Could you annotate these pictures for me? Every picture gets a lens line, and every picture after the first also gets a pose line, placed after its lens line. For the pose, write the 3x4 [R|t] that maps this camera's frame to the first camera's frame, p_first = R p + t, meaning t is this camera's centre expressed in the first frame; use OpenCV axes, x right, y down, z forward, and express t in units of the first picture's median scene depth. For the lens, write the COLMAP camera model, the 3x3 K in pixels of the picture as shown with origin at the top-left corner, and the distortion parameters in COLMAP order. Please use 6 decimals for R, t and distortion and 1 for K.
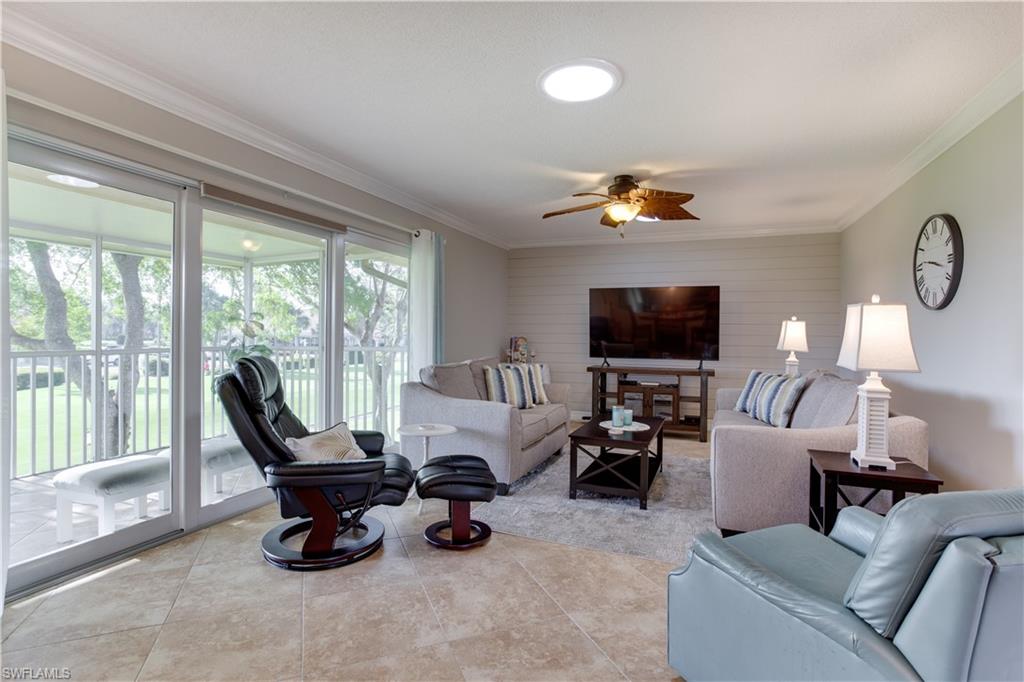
lens RADIAL K [[498.0, 0, 516.8], [0, 498.0, 331.9], [0, 0, 1]] dist [-0.049806, 0.033764]
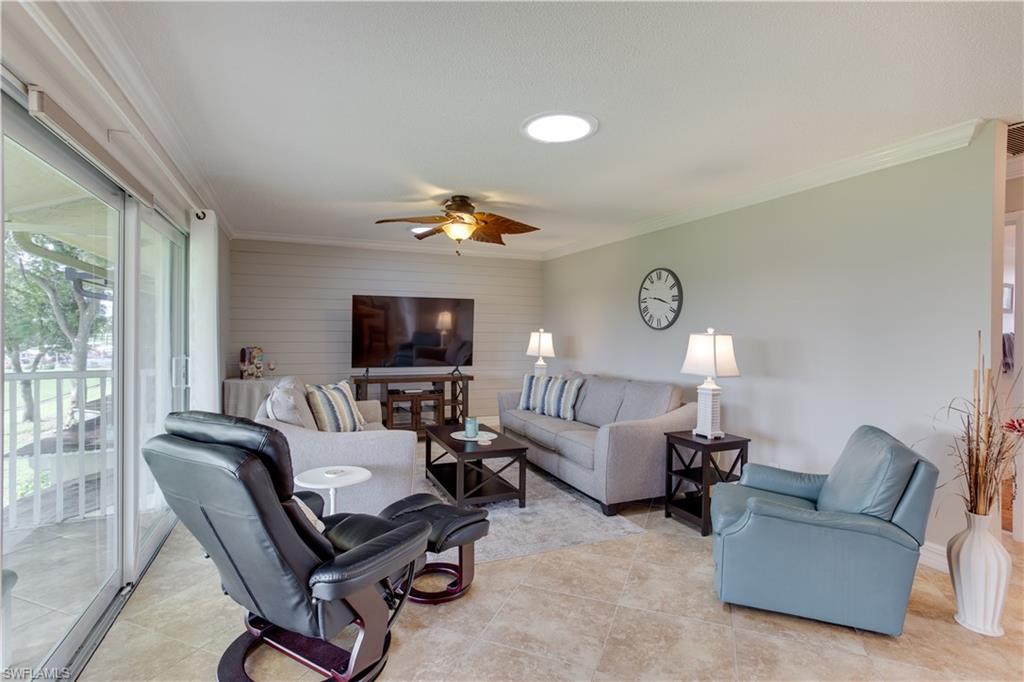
lens RADIAL K [[498.0, 0, 516.8], [0, 498.0, 331.9], [0, 0, 1]] dist [-0.049806, 0.033764]
pose [[0.700843, -0.002021, 0.713312, -0.451050], [-0.004862, 0.999959, 0.007610, -0.038512], [-0.713299, -0.008801, 0.700805, 0.184618]]
